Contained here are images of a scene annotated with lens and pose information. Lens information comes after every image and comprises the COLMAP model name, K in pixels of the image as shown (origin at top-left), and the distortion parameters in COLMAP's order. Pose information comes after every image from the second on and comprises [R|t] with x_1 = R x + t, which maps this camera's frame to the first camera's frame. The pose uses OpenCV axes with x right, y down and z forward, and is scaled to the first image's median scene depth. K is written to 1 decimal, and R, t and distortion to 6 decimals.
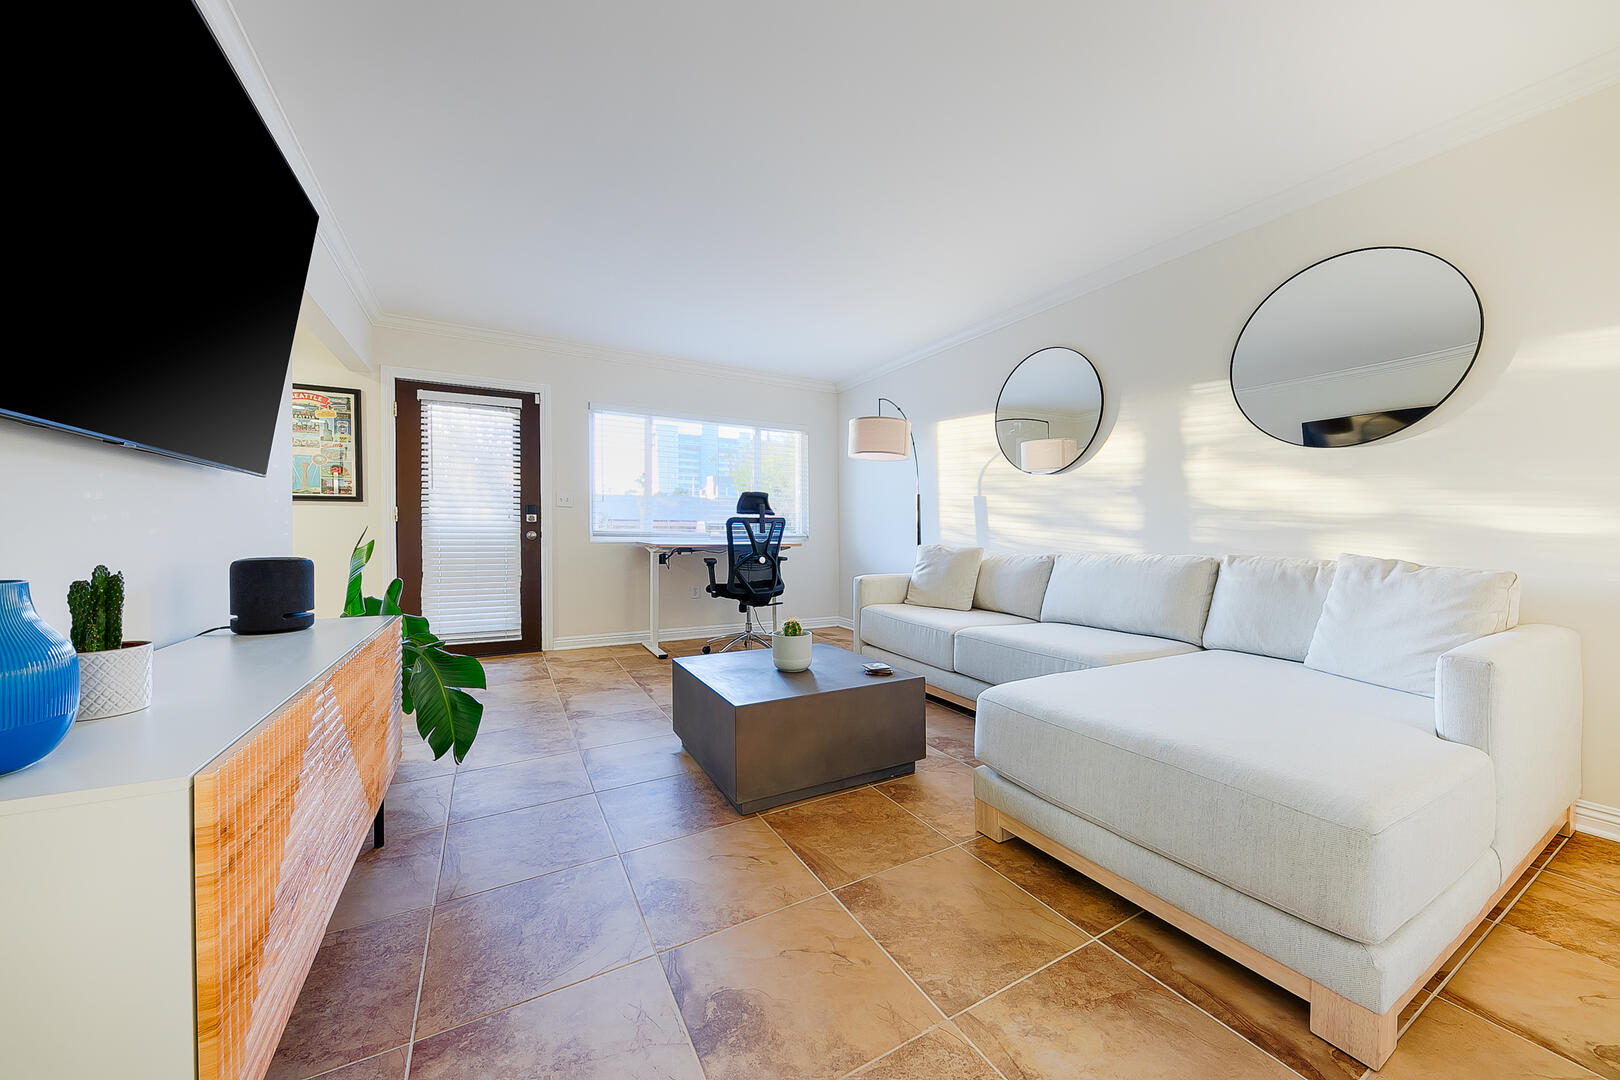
lens RADIAL K [[554.7, 0, 809.2], [0, 554.7, 536.5], [0, 0, 1]] dist [0.001032, 0.000005]
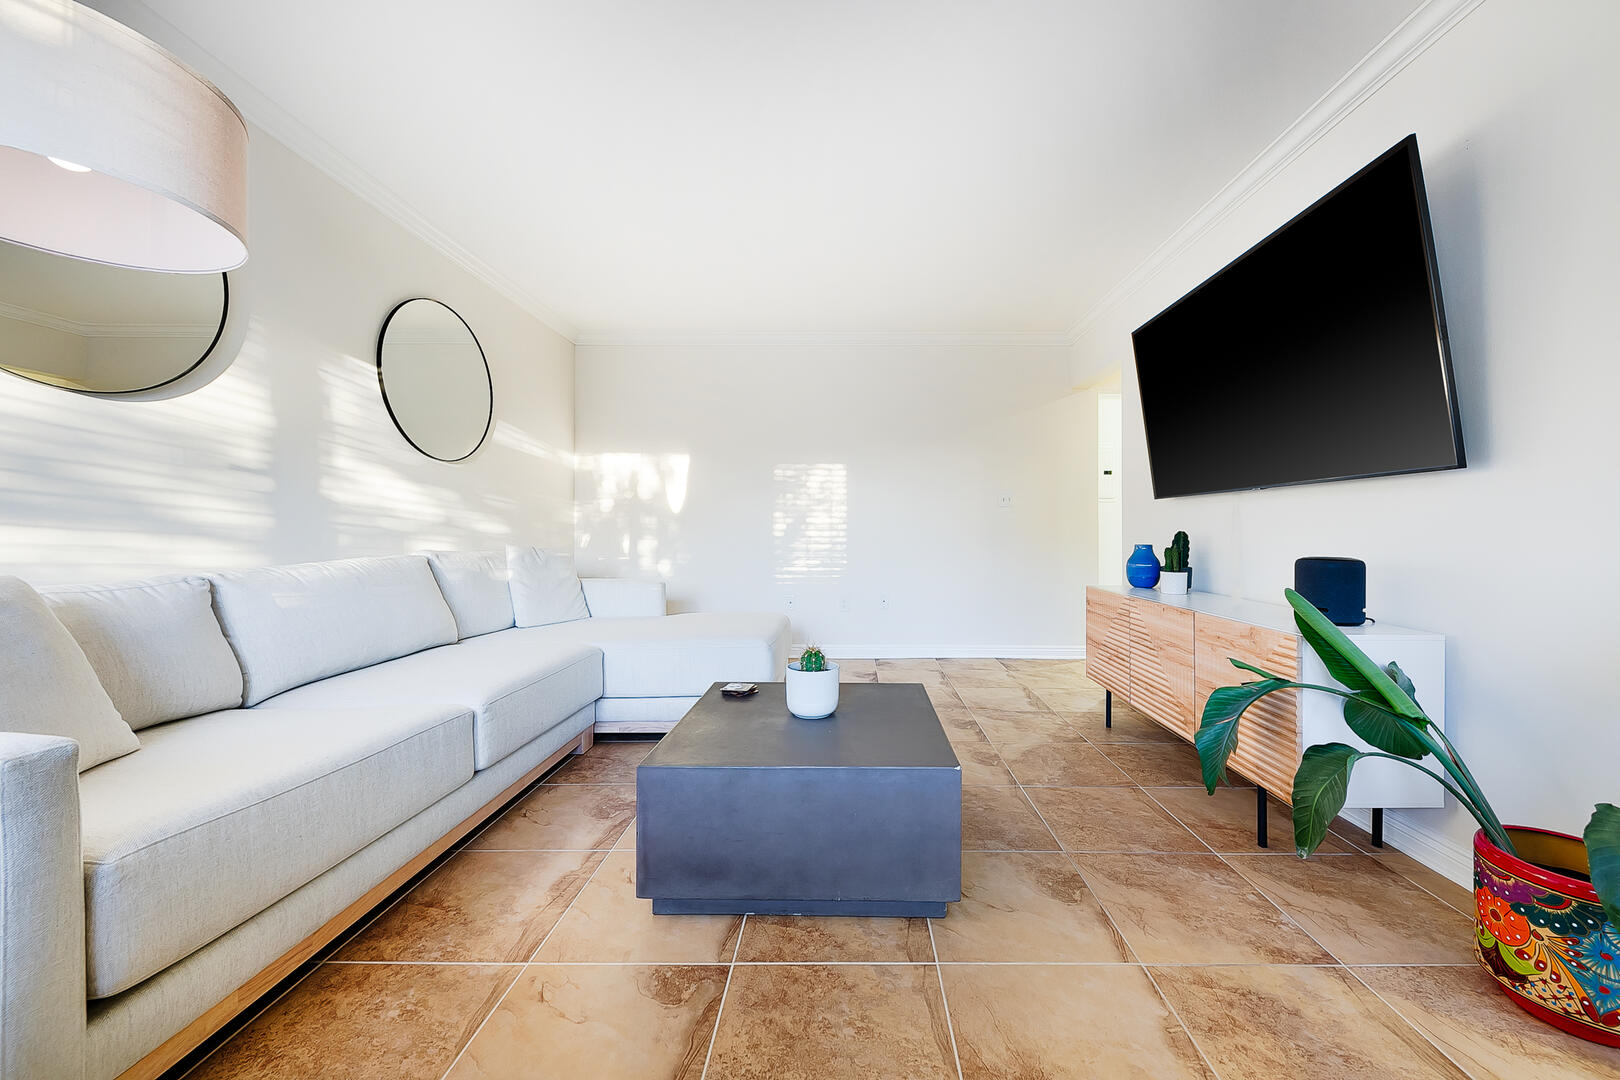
lens RADIAL K [[554.7, 0, 815.1], [0, 554.7, 539.2], [0, 0, 1]] dist [0.001032, 0.000005]
pose [[-0.837766, -0.012246, 0.545892, -0.456720], [-0.003205, 0.999842, 0.017512, -0.017661], [-0.546020, 0.012922, -0.837673, 1.659893]]
